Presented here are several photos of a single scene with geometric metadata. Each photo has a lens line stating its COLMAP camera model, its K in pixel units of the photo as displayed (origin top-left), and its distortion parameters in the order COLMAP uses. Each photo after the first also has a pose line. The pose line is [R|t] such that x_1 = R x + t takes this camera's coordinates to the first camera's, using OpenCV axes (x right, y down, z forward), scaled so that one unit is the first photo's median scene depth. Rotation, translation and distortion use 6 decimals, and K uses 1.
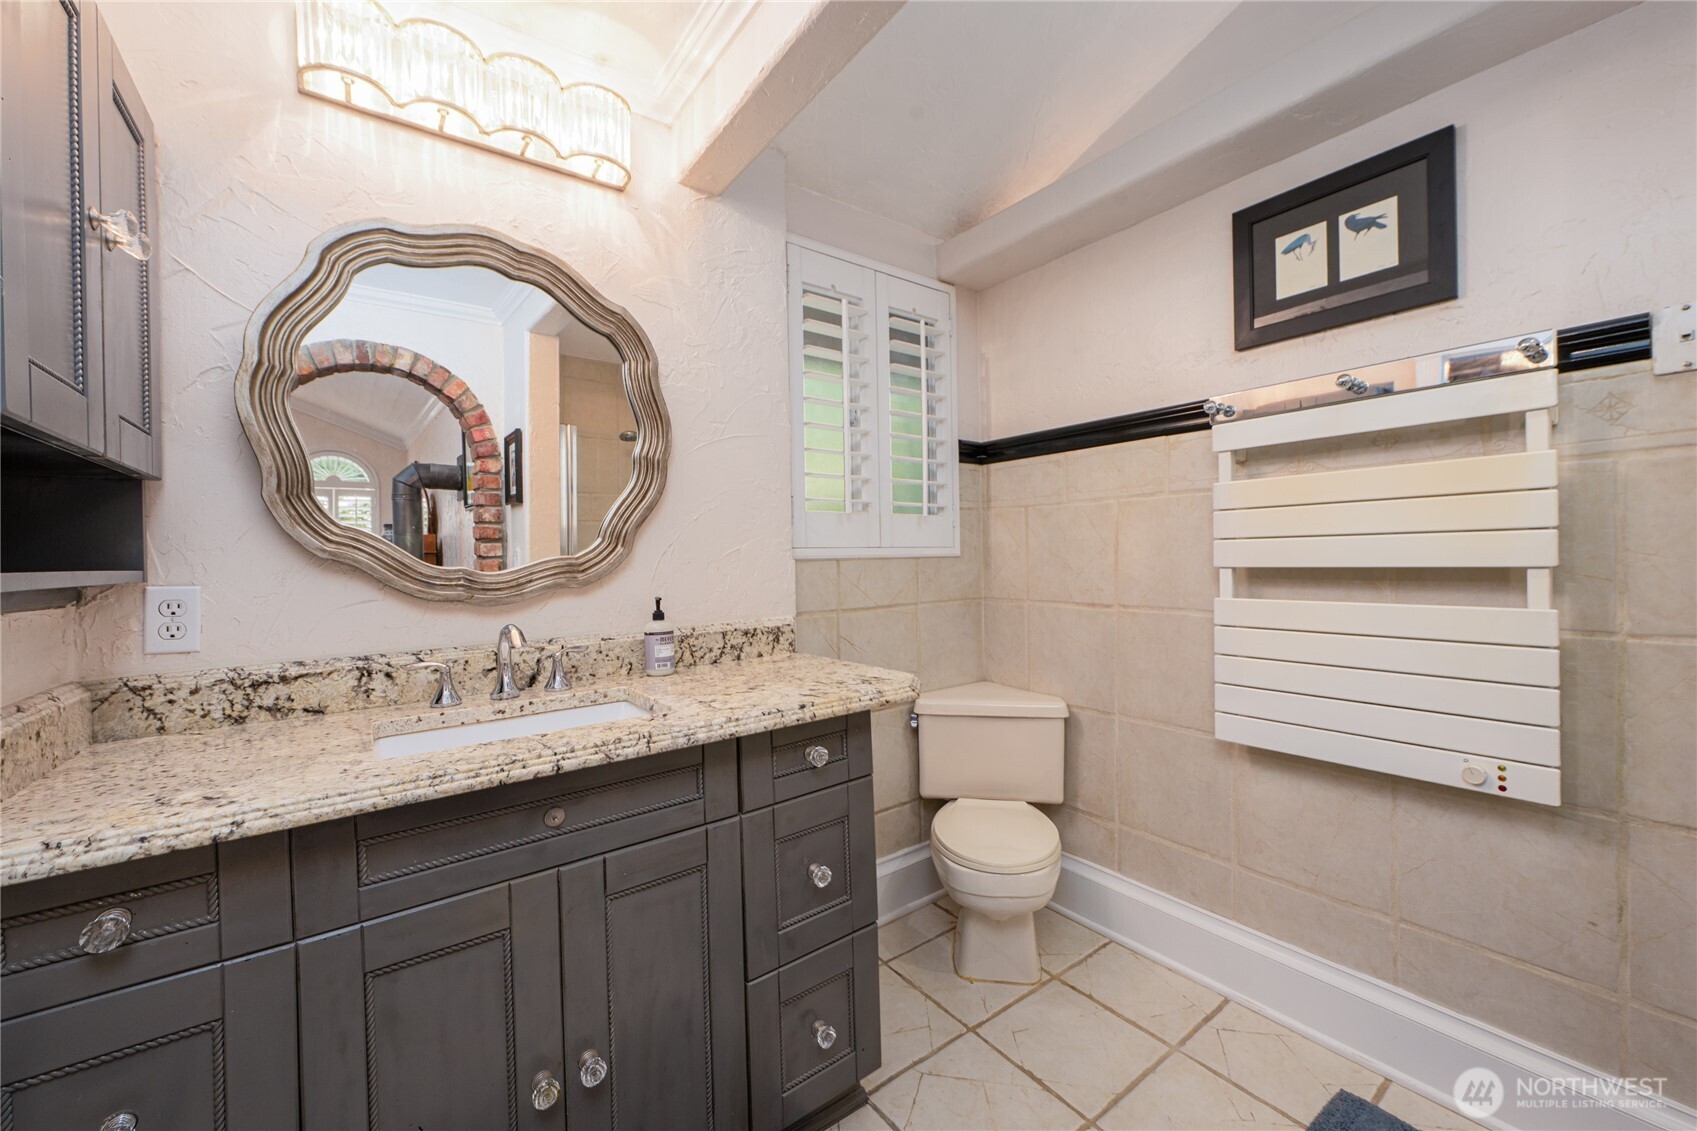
lens RADIAL K [[661.0, 0, 846.6], [0, 661.0, 552.8], [0, 0, 1]] dist [-0.001366, -0.000426]
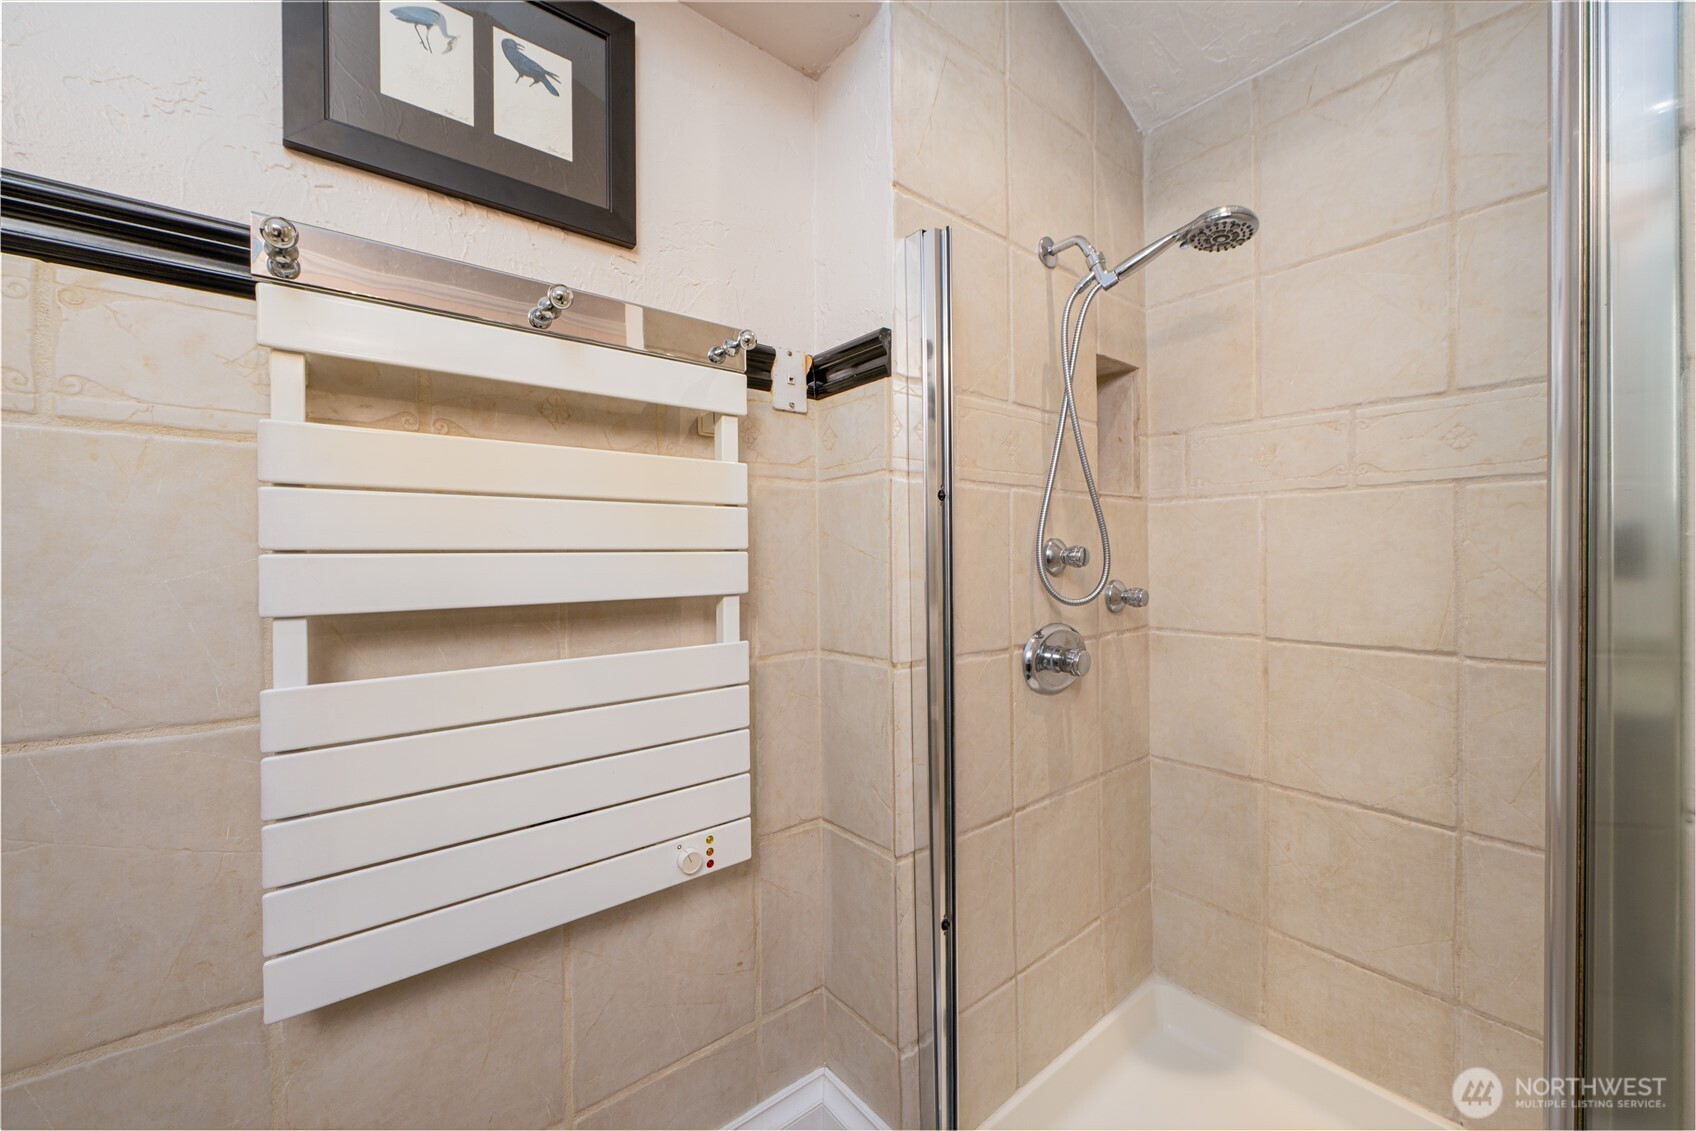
lens RADIAL K [[667.0, 0, 848.0], [0, 667.0, 565.5], [0, 0, 1]] dist [-0.001217, -0.000367]
pose [[-0.057118, 0.005277, 0.998354, 0.133905], [0.003435, 0.999981, -0.005089, -0.011222], [-0.998362, 0.003139, -0.057135, 0.797740]]
